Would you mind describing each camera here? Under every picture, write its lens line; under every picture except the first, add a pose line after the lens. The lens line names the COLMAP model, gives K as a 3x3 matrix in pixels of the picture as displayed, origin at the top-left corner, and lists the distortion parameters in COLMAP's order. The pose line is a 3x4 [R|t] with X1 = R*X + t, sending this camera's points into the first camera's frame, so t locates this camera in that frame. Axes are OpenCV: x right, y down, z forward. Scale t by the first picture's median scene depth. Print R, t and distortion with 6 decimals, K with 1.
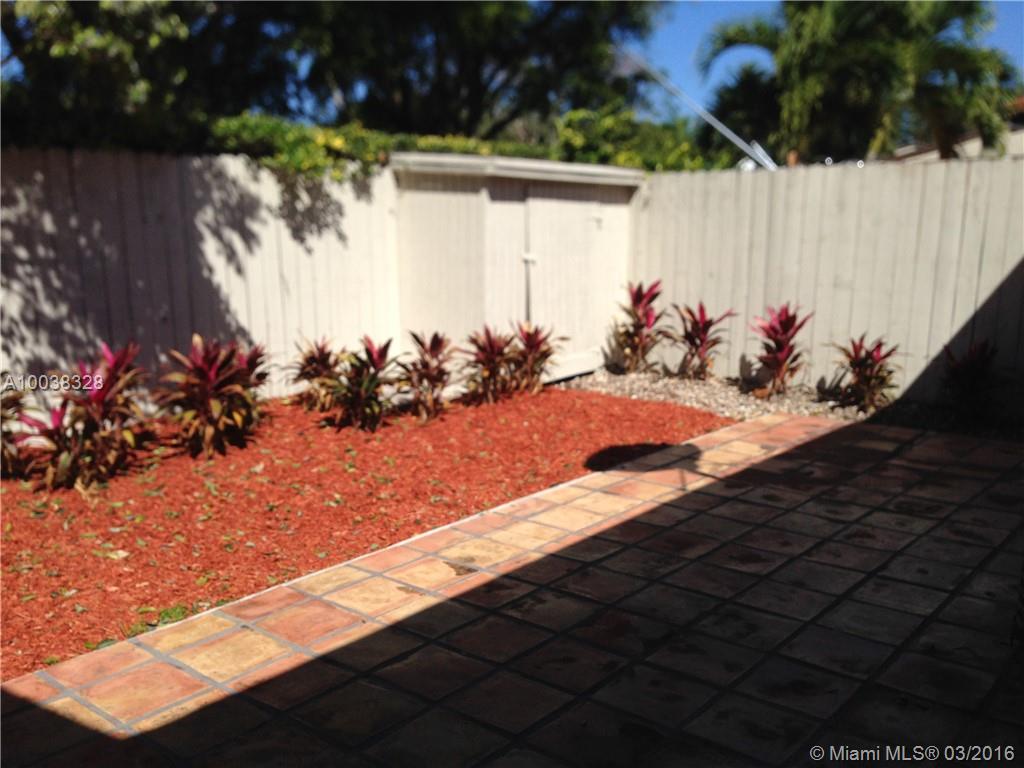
lens RADIAL K [[940.0, 0, 521.0], [0, 940.0, 389.4], [0, 0, 1]] dist [0.111395, -0.201389]
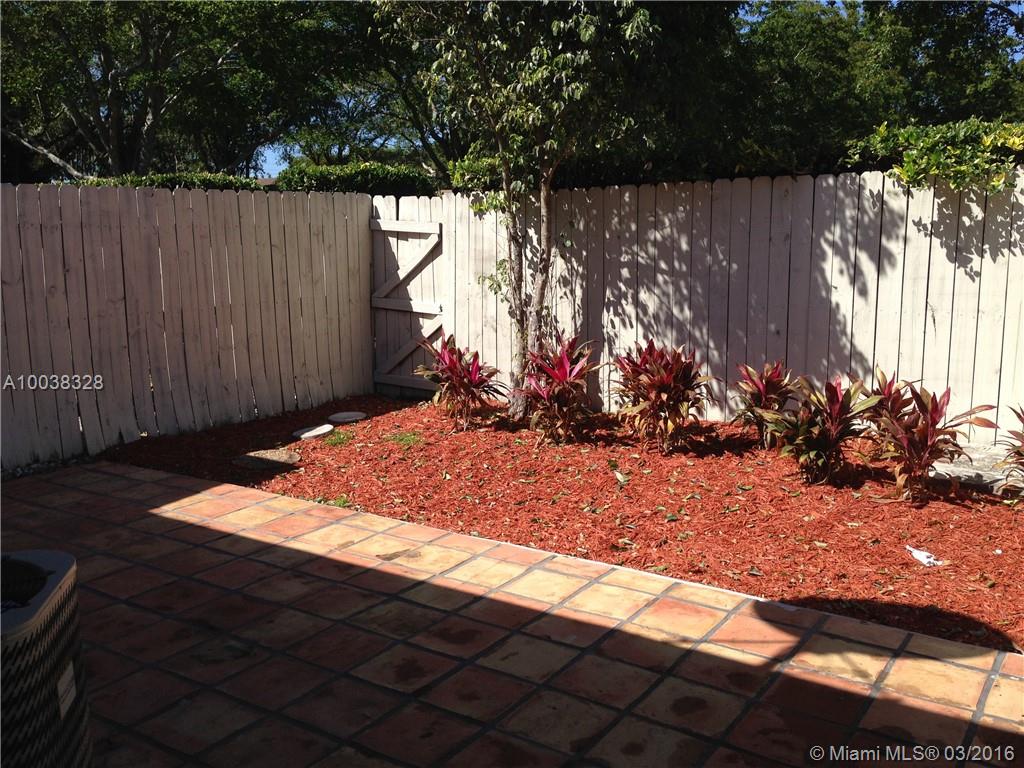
lens RADIAL K [[940.0, 0, 521.0], [0, 940.0, 389.4], [0, 0, 1]] dist [0.111395, -0.201389]
pose [[0.107326, 0.173881, -0.978901, 0.773894], [-0.163990, 0.974198, 0.155066, -0.156899], [0.980606, 0.143887, 0.133071, 0.717062]]
